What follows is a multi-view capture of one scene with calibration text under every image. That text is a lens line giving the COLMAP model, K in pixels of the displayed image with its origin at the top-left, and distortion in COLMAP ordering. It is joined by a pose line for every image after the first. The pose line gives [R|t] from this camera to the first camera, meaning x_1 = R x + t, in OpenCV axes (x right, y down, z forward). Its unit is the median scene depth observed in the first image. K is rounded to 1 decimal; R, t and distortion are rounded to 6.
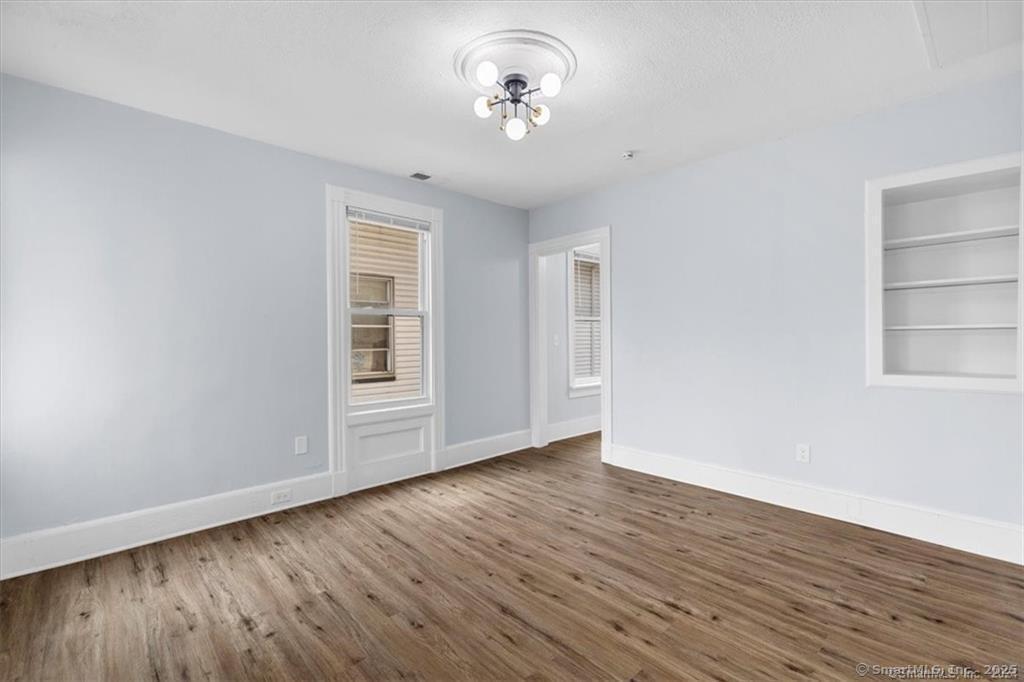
lens RADIAL K [[466.9, 0, 522.4], [0, 466.9, 361.0], [0, 0, 1]] dist [0.002621, -0.001765]
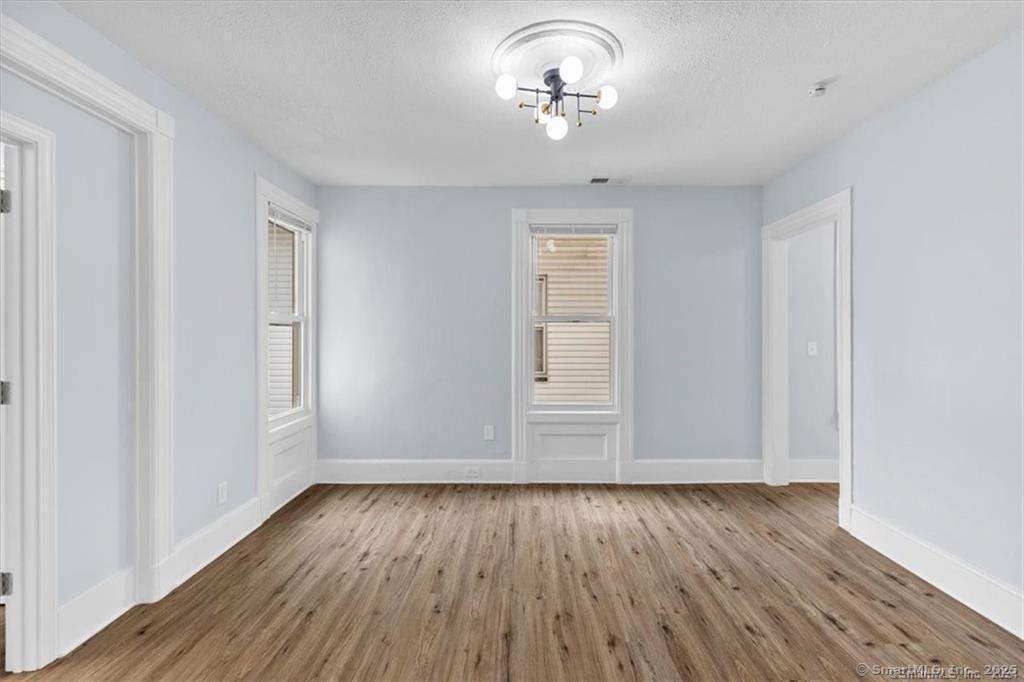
lens RADIAL K [[466.9, 0, 505.8], [0, 466.9, 349.5], [0, 0, 1]] dist [0.002621, -0.001765]
pose [[0.710091, 0.032449, -0.703362, 0.388051], [-0.044451, 0.999011, 0.001213, -0.034025], [0.702705, 0.030403, 0.710831, 0.187005]]
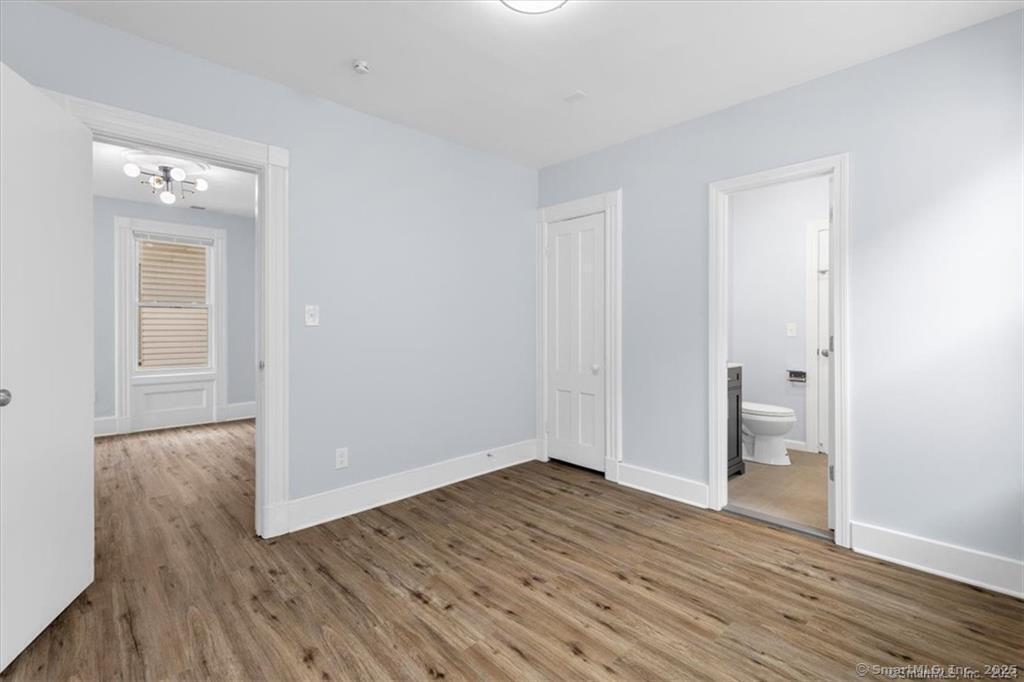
lens RADIAL K [[466.9, 0, 521.1], [0, 466.9, 337.3], [0, 0, 1]] dist [0.002621, -0.001765]
pose [[0.999775, 0.015767, 0.014210, 0.838606], [-0.015128, 0.998916, -0.044028, 0.045226], [-0.014889, 0.043803, 0.998929, -0.465865]]
